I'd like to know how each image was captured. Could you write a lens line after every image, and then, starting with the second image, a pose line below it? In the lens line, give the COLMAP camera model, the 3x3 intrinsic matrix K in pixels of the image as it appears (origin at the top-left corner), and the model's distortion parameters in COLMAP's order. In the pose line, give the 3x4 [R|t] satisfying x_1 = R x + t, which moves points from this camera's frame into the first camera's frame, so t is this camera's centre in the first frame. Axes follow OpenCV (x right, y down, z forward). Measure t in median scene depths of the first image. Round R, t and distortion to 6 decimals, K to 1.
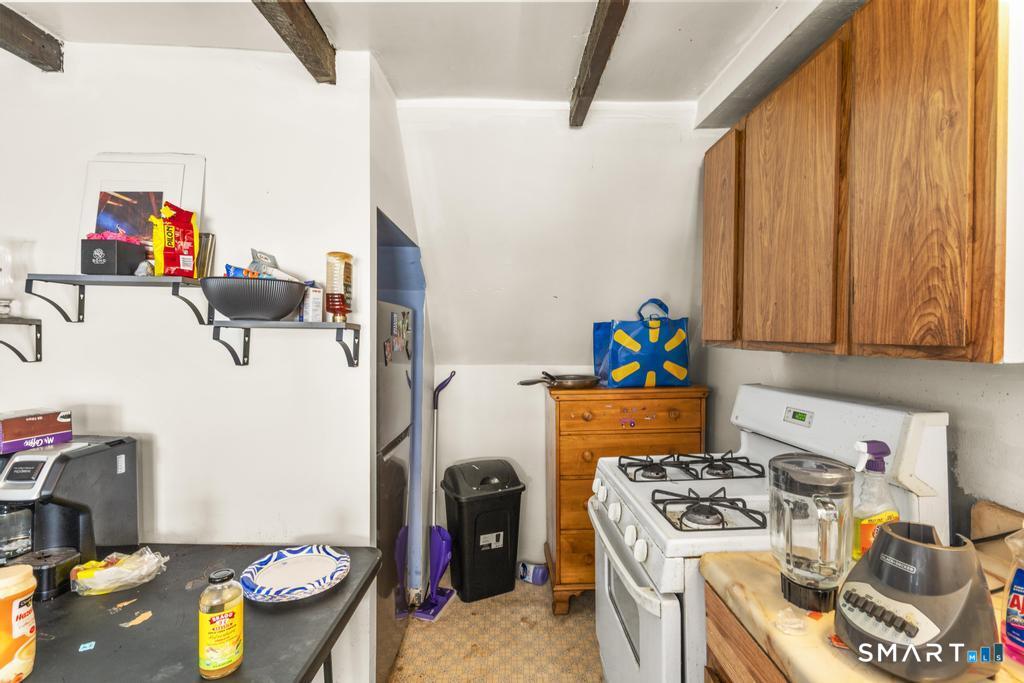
lens RADIAL K [[462.3, 0, 514.3], [0, 462.3, 340.8], [0, 0, 1]] dist [-0.003301, 0.000624]
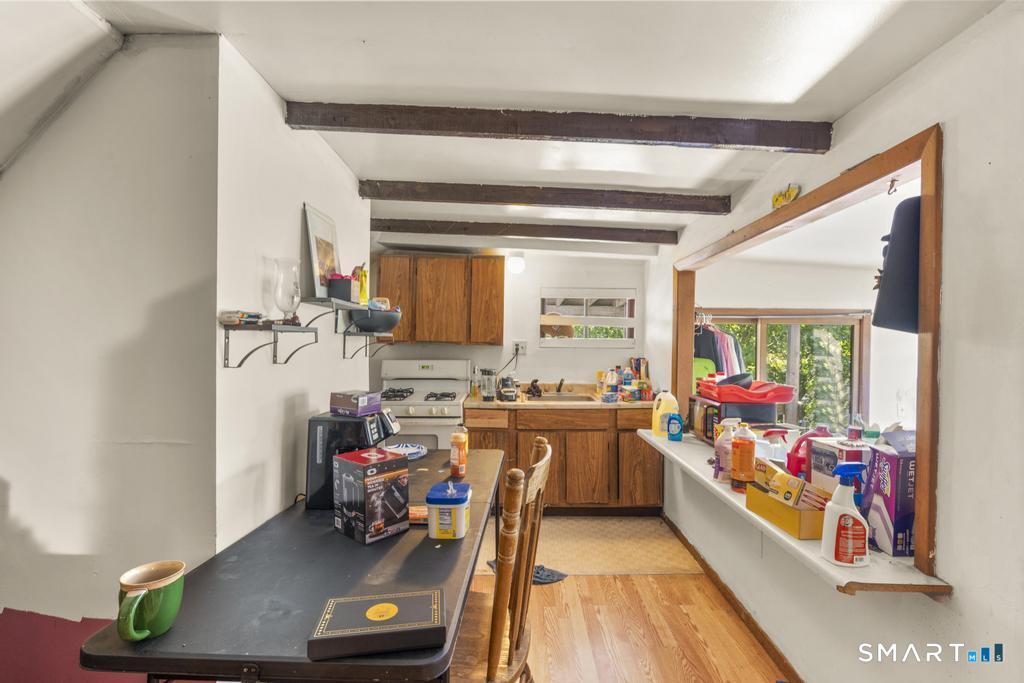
lens RADIAL K [[462.3, 0, 512.6], [0, 462.3, 340.4], [0, 0, 1]] dist [-0.003301, 0.000624]
pose [[-0.018603, -0.002896, 0.999823, -2.573058], [-0.005665, 0.999980, 0.002791, -0.017384], [-0.999811, -0.005612, -0.018619, 0.593324]]
